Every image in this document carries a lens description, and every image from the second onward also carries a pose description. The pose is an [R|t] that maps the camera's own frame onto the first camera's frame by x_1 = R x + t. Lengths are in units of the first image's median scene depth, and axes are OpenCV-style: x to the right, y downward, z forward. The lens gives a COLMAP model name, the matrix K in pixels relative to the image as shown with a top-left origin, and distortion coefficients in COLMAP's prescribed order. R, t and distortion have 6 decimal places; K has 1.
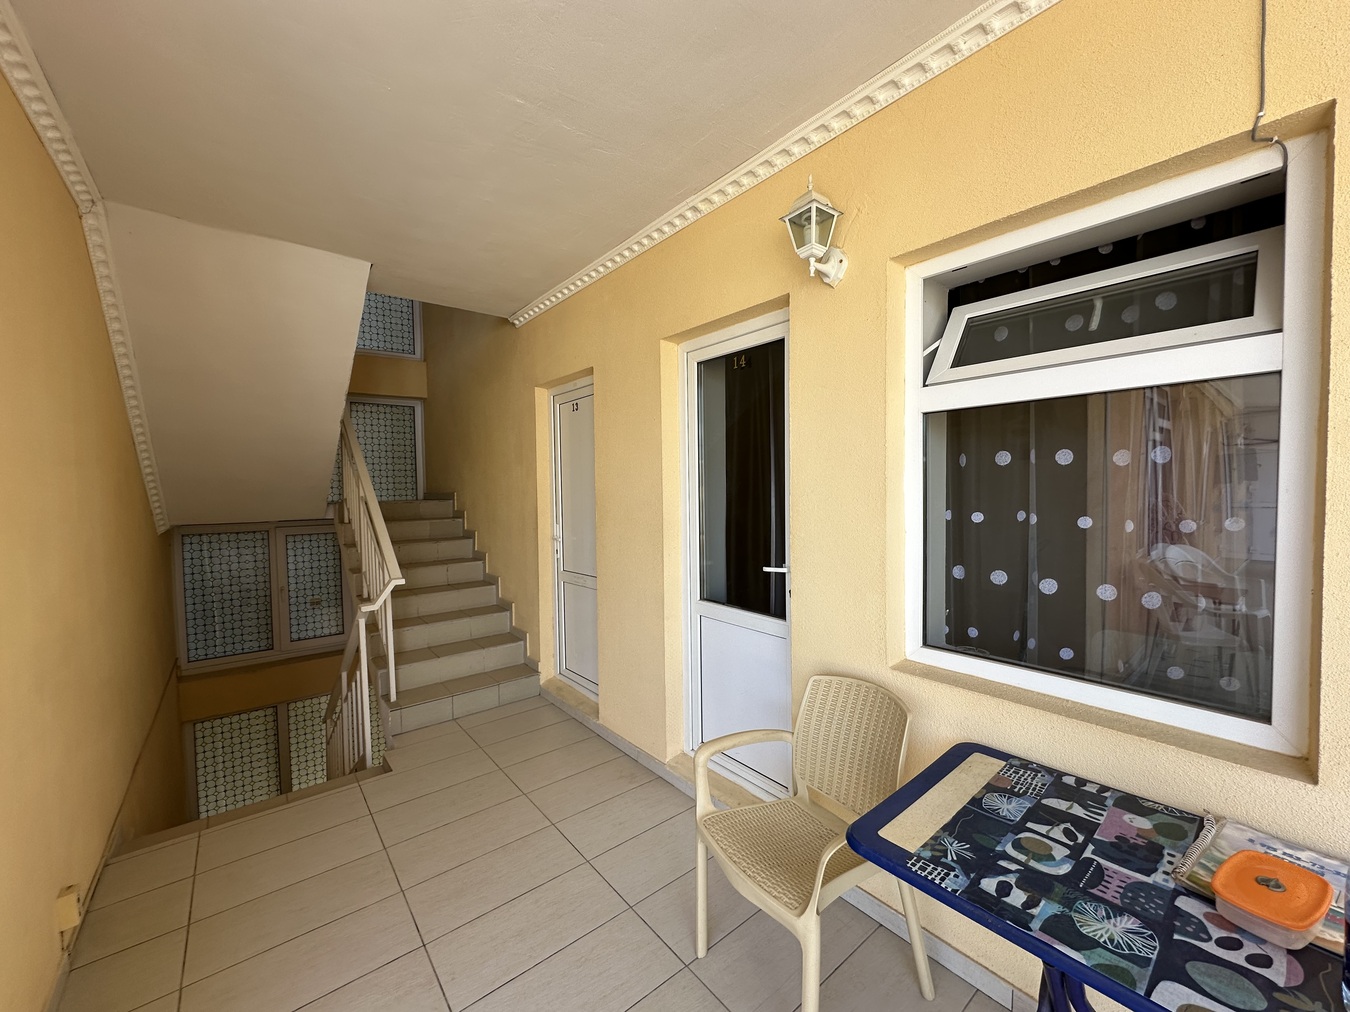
lens RADIAL K [[536.1, 0, 672.1], [0, 536.1, 508.2], [0, 0, 1]] dist [-0.001573, -0.000231]
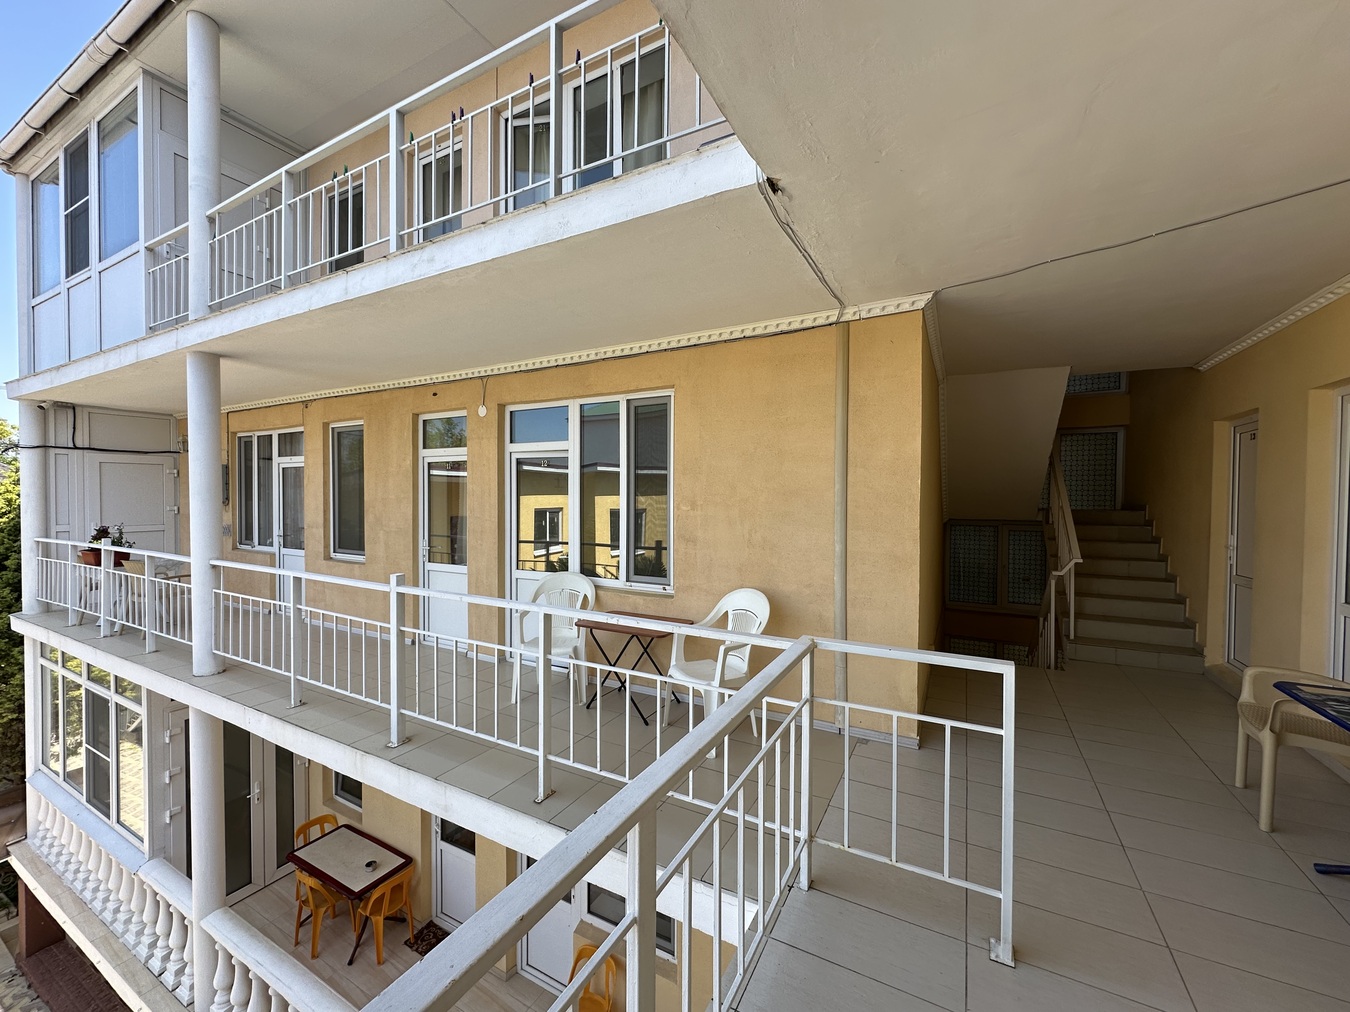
lens RADIAL K [[536.1, 0, 672.1], [0, 536.1, 508.2], [0, 0, 1]] dist [-0.001573, -0.000231]
pose [[0.379992, 0.035399, -0.924312, 0.388964], [-0.045723, 0.998765, 0.019453, 0.004603], [0.923859, 0.034871, 0.381141, -0.568795]]
